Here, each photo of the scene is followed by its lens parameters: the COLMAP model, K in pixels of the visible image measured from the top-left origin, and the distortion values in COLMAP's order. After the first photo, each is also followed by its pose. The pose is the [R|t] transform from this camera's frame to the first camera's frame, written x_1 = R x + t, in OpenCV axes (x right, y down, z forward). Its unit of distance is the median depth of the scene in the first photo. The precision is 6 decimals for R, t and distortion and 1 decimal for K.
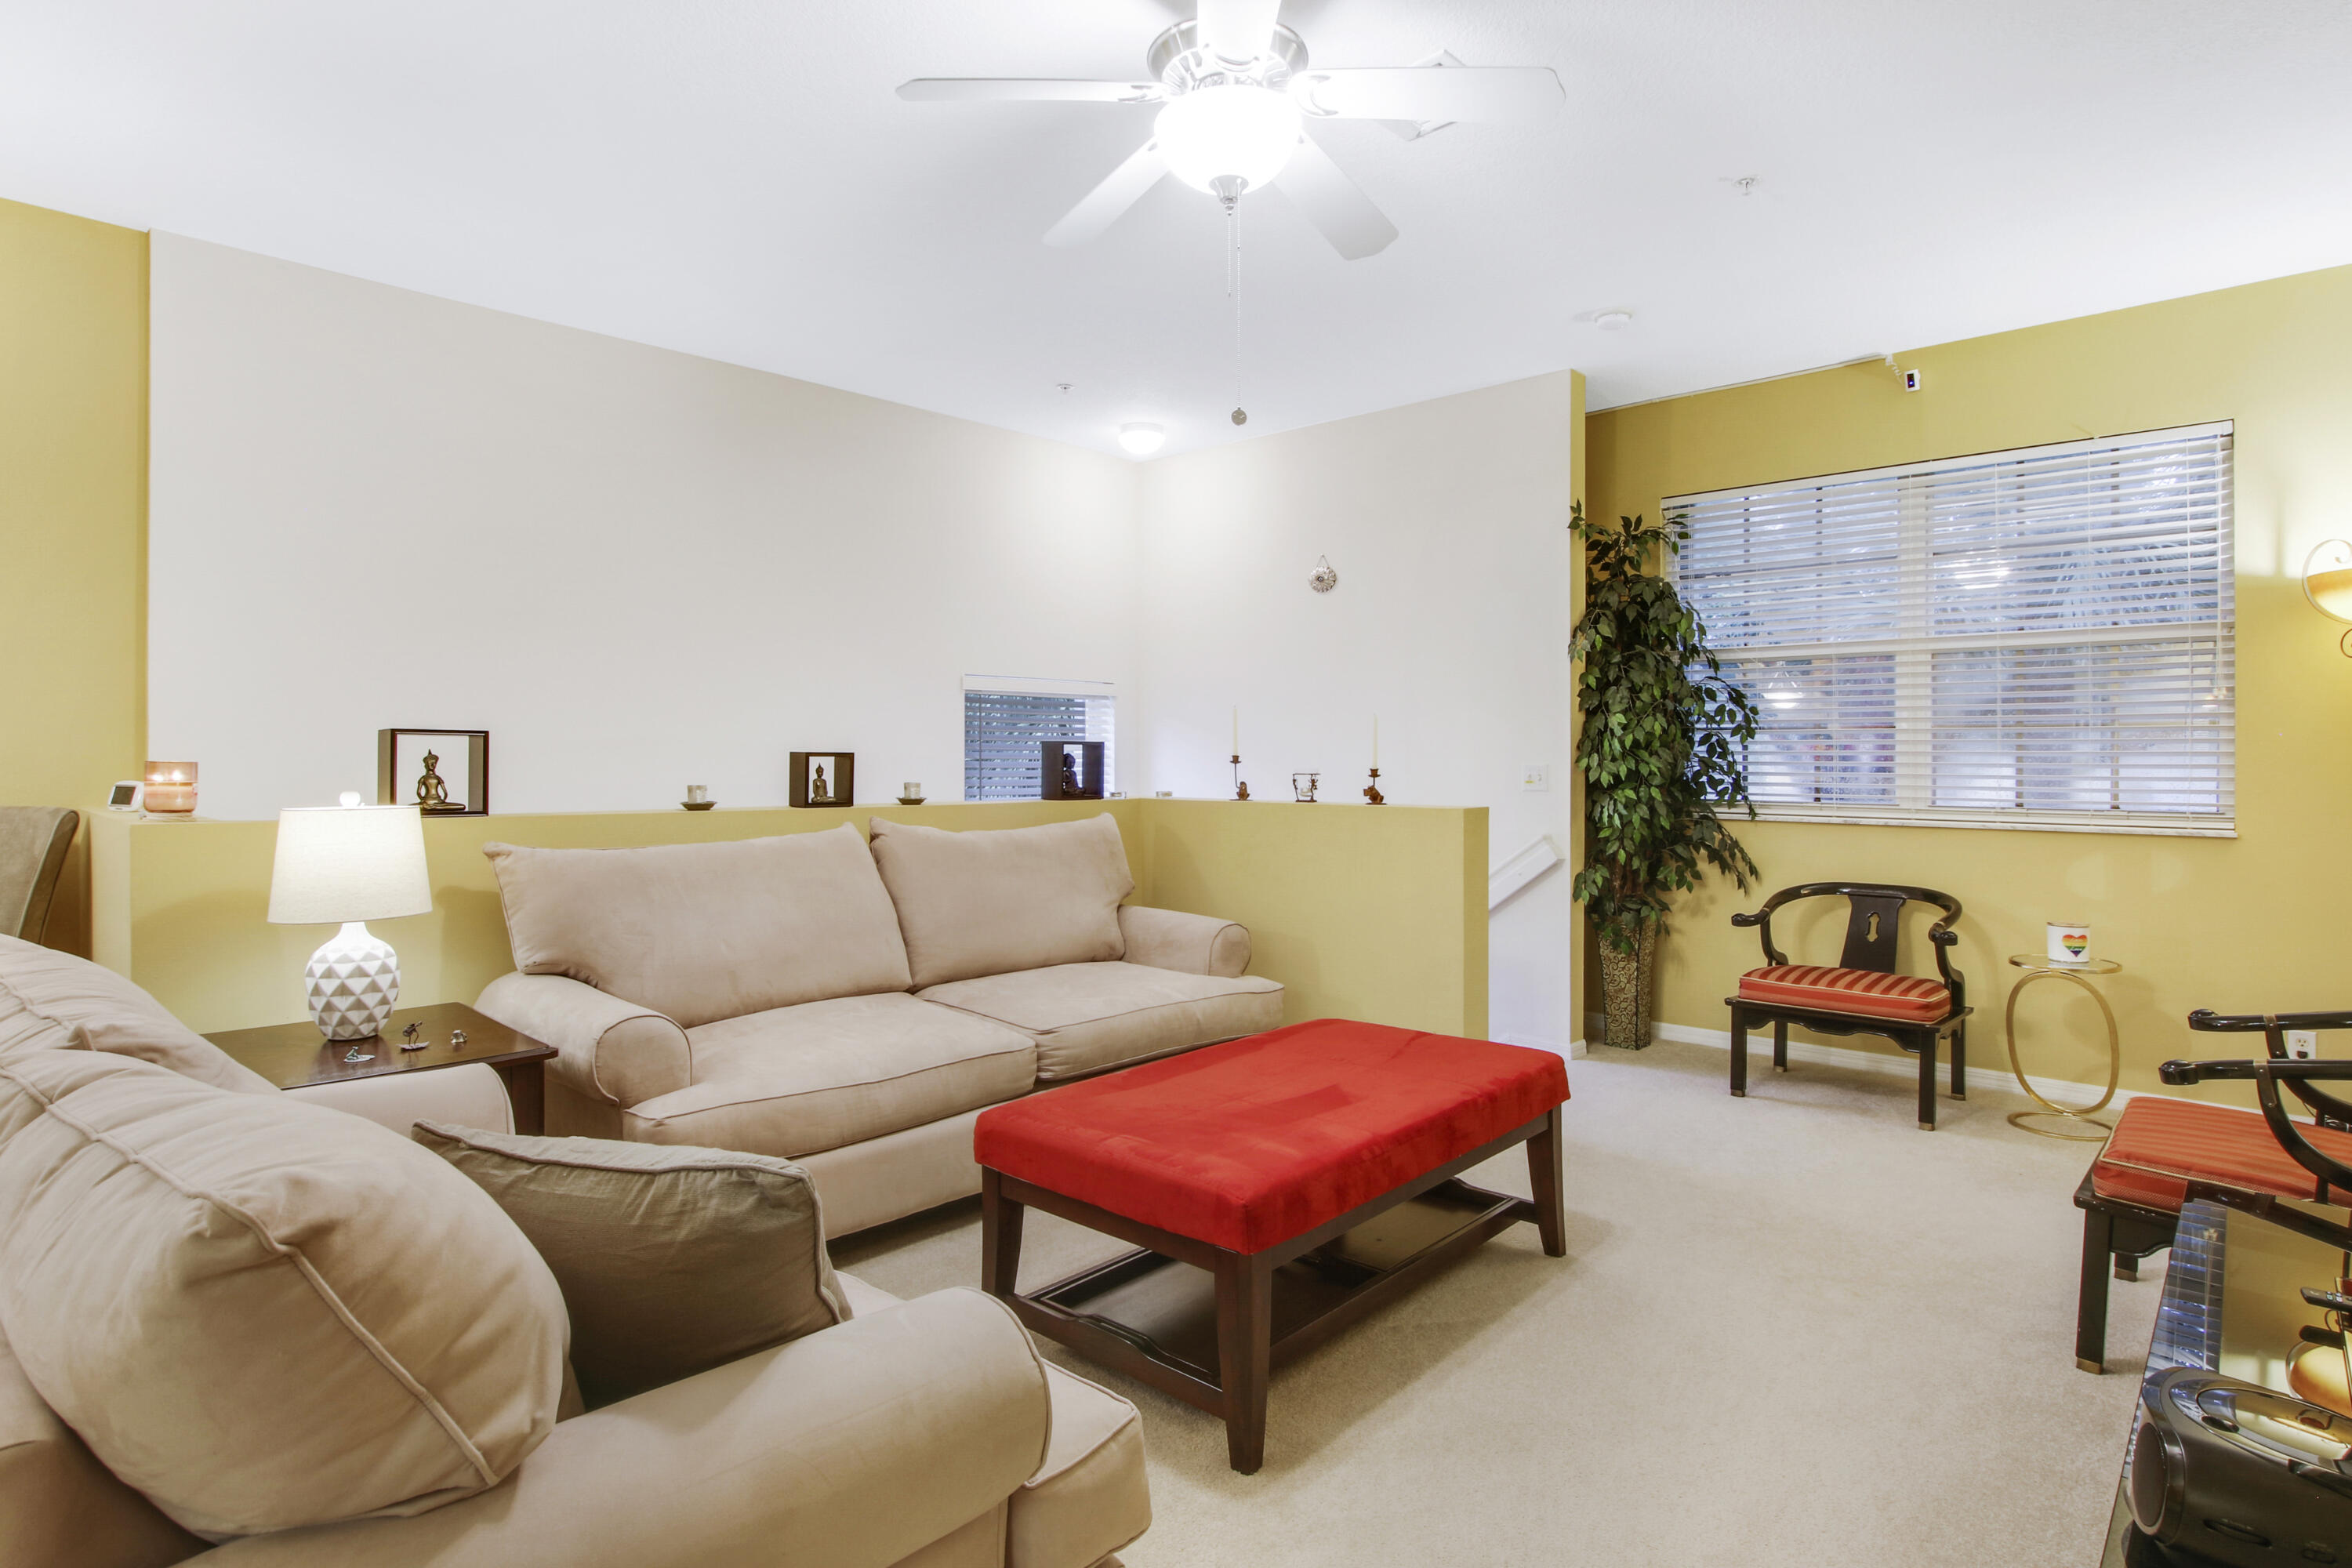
lens RADIAL K [[1260.1, 0, 1176.0], [0, 1260.1, 784.0], [0, 0, 1]] dist [-0.018421, -0.000594]
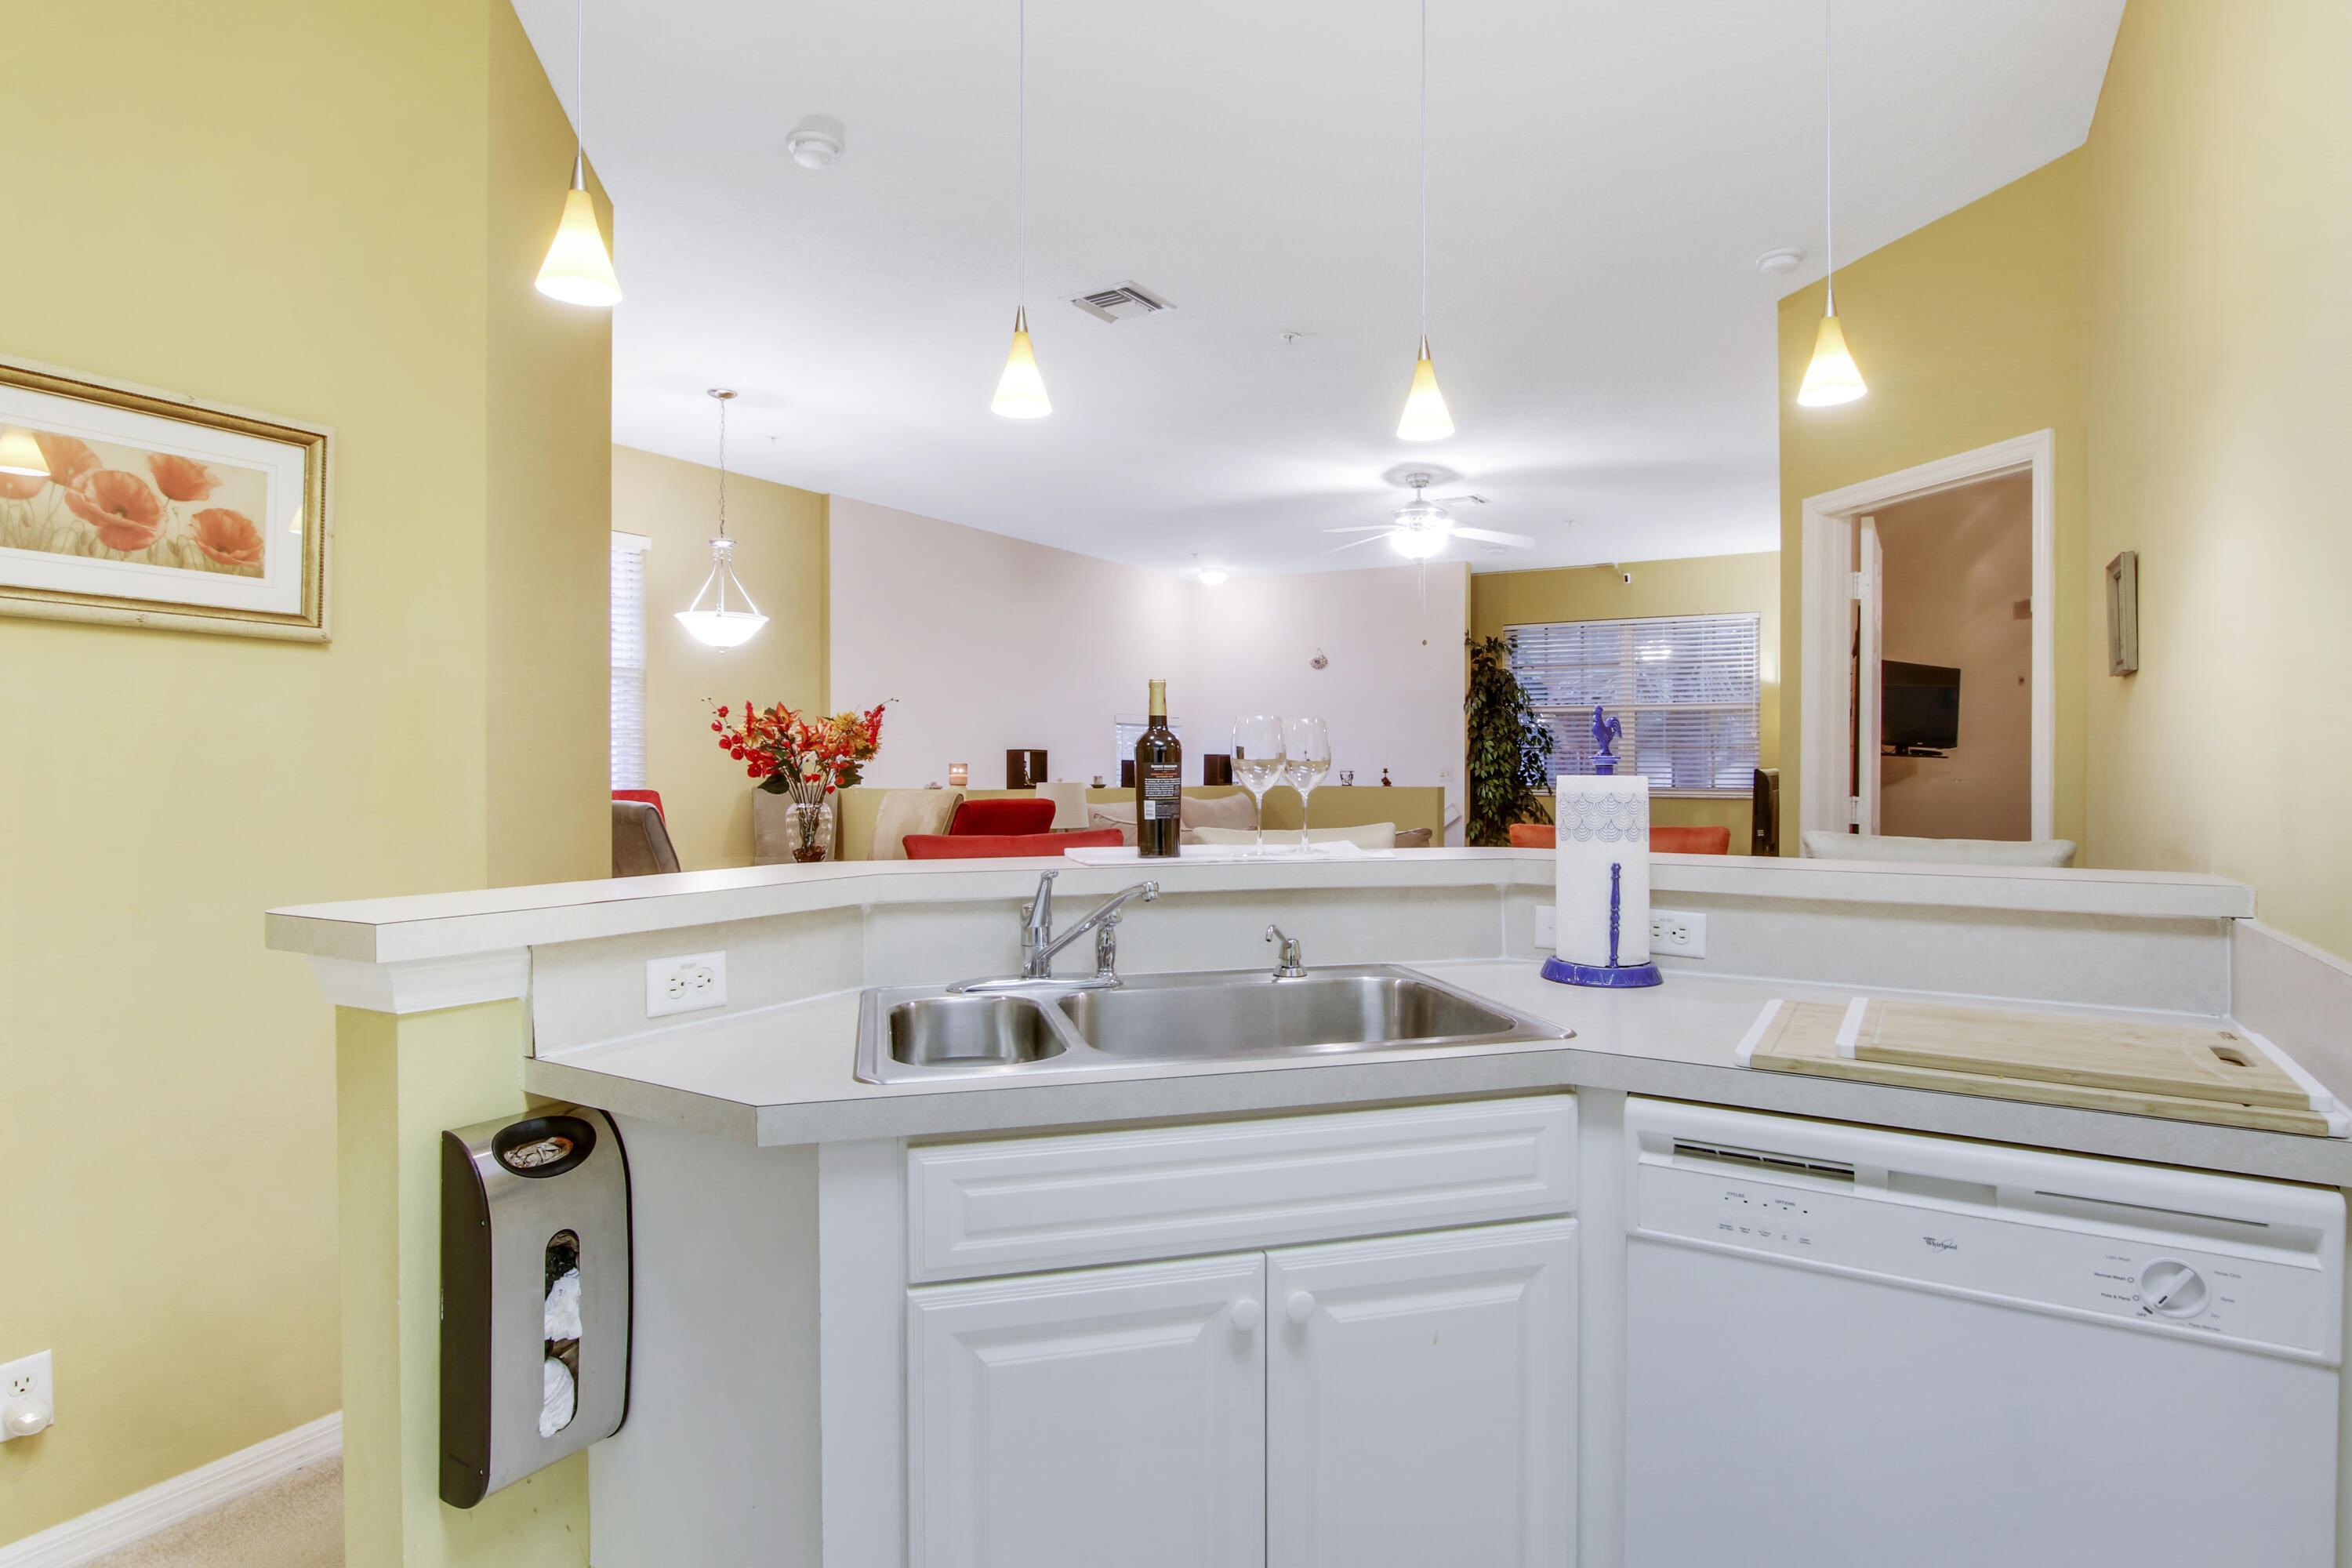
lens RADIAL K [[1260.1, 0, 1176.0], [0, 1260.1, 784.0], [0, 0, 1]] dist [-0.018421, -0.000594]
pose [[0.978254, -0.001458, 0.207404, -0.517892], [0.002240, 0.999991, -0.003536, 0.016599], [-0.207398, 0.003924, 0.978249, -0.793281]]
